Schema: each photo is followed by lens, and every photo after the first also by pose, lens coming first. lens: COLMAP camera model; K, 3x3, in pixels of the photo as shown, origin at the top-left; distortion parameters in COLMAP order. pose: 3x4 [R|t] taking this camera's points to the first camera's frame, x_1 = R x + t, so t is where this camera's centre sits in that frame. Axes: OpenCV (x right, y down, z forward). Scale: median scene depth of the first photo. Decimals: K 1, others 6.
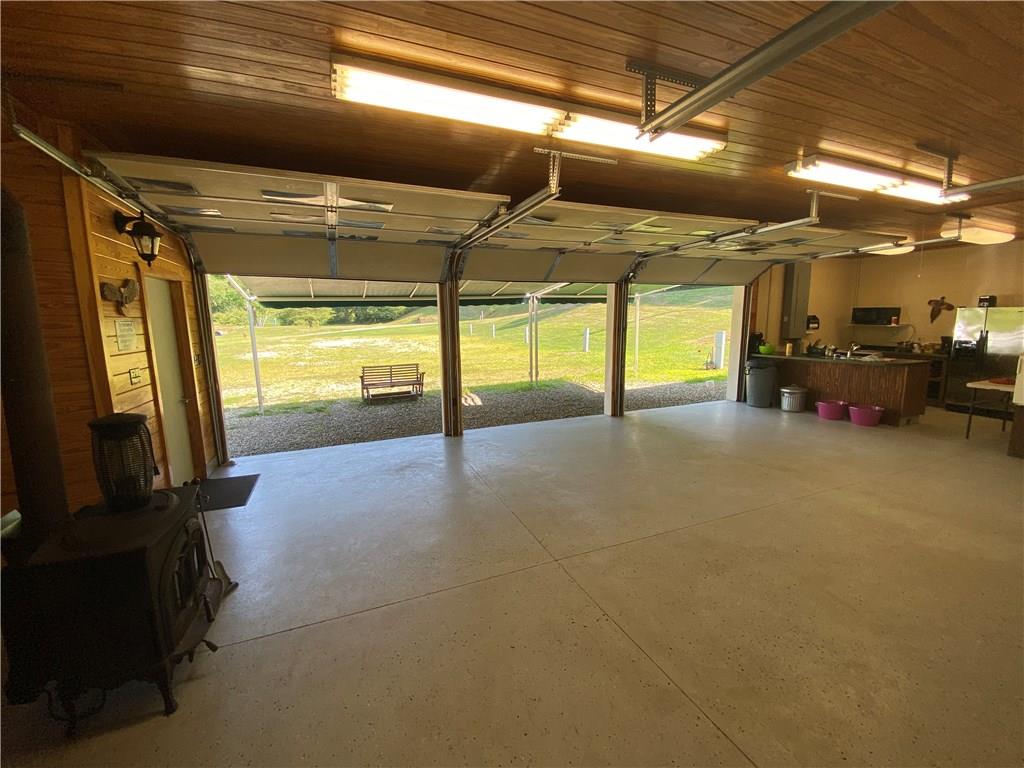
lens RADIAL K [[416.1, 0, 512.9], [0, 416.1, 392.5], [0, 0, 1]] dist [-0.035115, -0.003625]
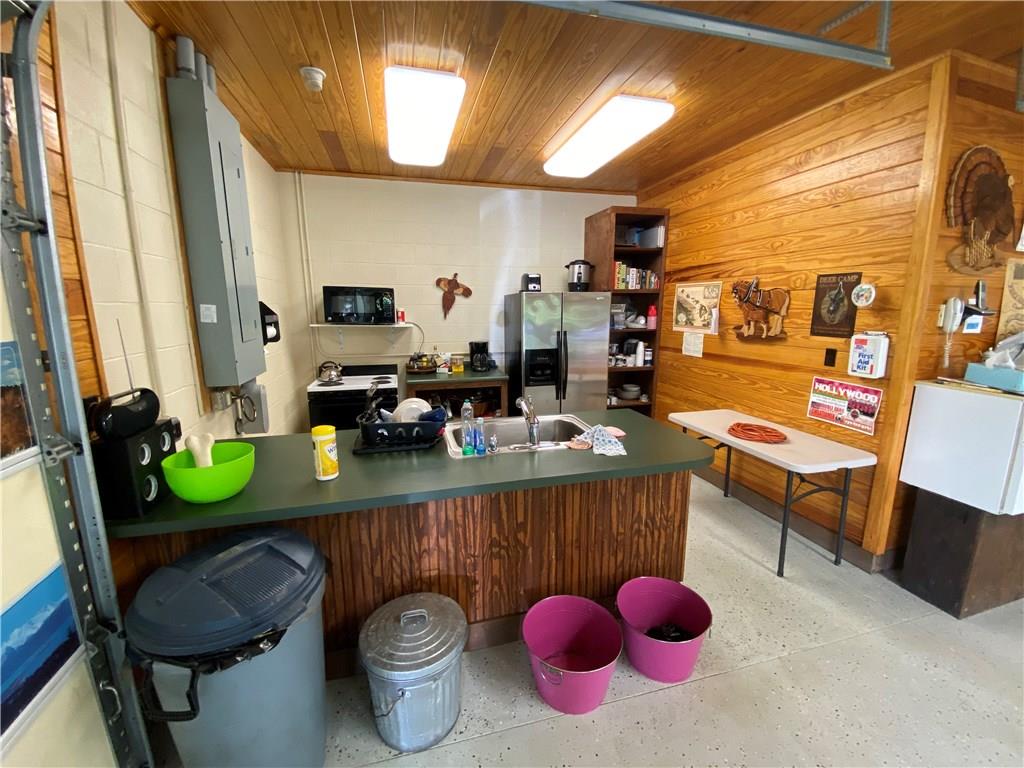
lens RADIAL K [[416.1, 0, 509.5], [0, 416.1, 382.5], [0, 0, 1]] dist [-0.035115, -0.003625]
pose [[0.132397, -0.155842, 0.978869, 0.450531], [0.161052, 0.977822, 0.133892, -0.146580], [-0.978025, 0.139922, 0.154560, 0.811649]]
